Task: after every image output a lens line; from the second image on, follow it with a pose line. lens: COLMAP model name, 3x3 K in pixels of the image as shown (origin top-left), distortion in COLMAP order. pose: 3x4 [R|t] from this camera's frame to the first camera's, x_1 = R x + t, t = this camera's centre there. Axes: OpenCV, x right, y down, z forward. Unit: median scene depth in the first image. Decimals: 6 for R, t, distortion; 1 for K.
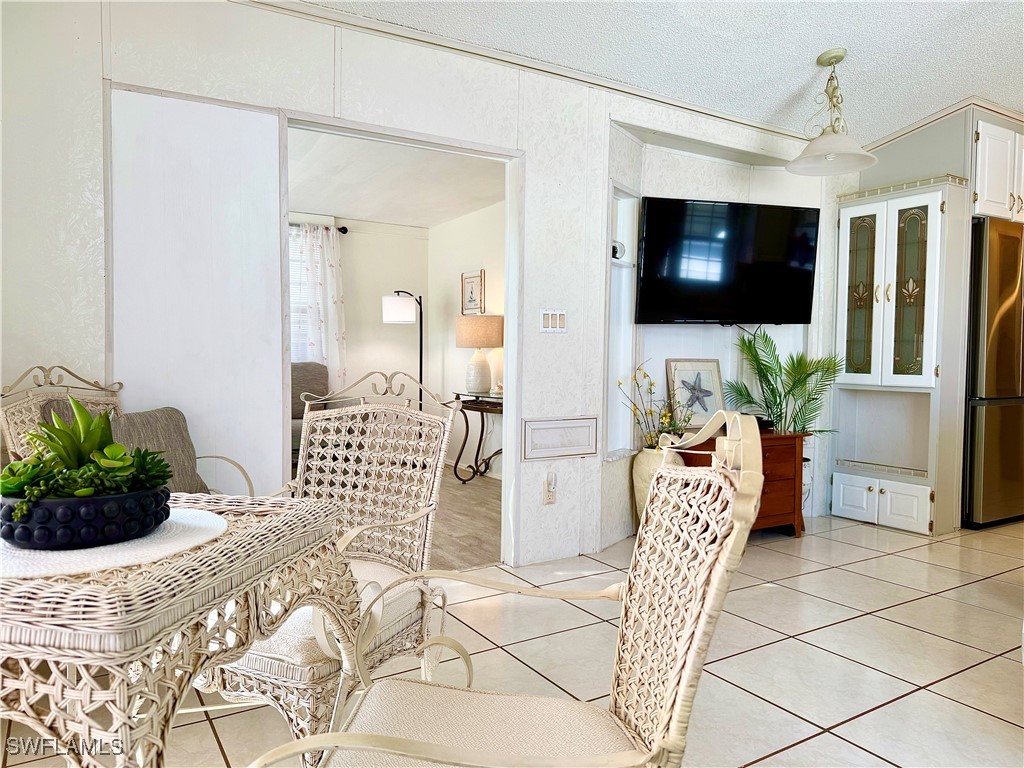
lens RADIAL K [[729.0, 0, 520.9], [0, 729.0, 387.3], [0, 0, 1]] dist [0.078645, -0.007962]
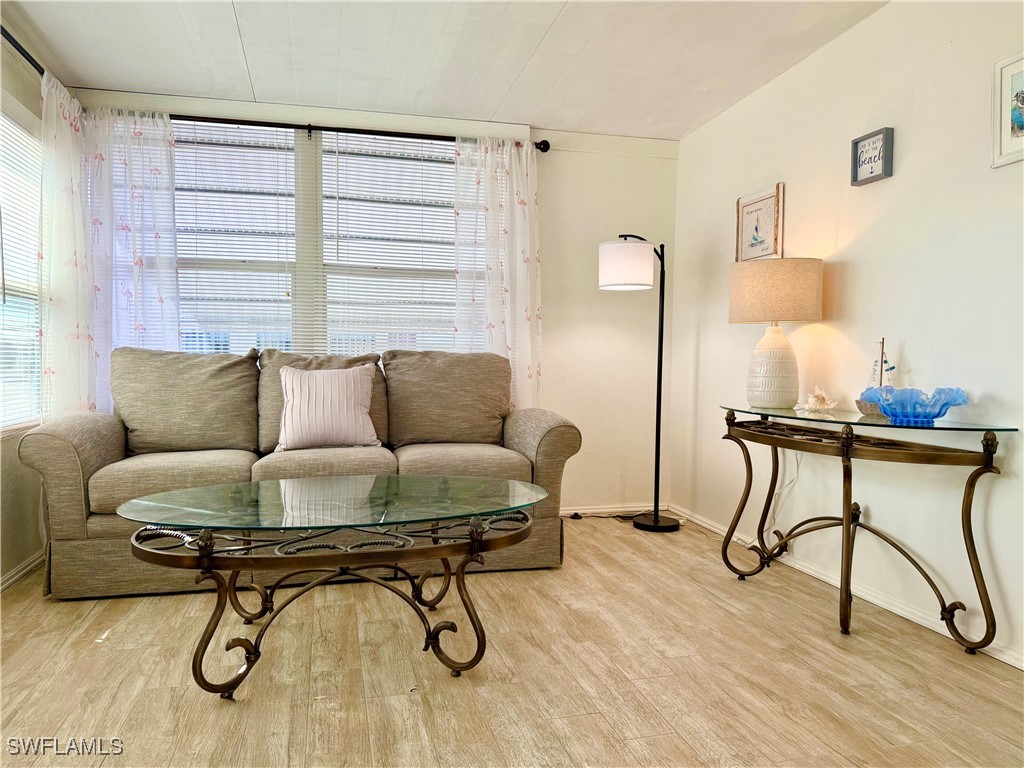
lens RADIAL K [[729.0, 0, 515.5], [0, 729.0, 390.6], [0, 0, 1]] dist [0.078645, -0.007962]
pose [[0.948214, 0.017685, -0.317140, -0.061828], [-0.020446, 0.999776, -0.005380, 0.001064], [0.316974, 0.011586, 0.948364, 0.411393]]
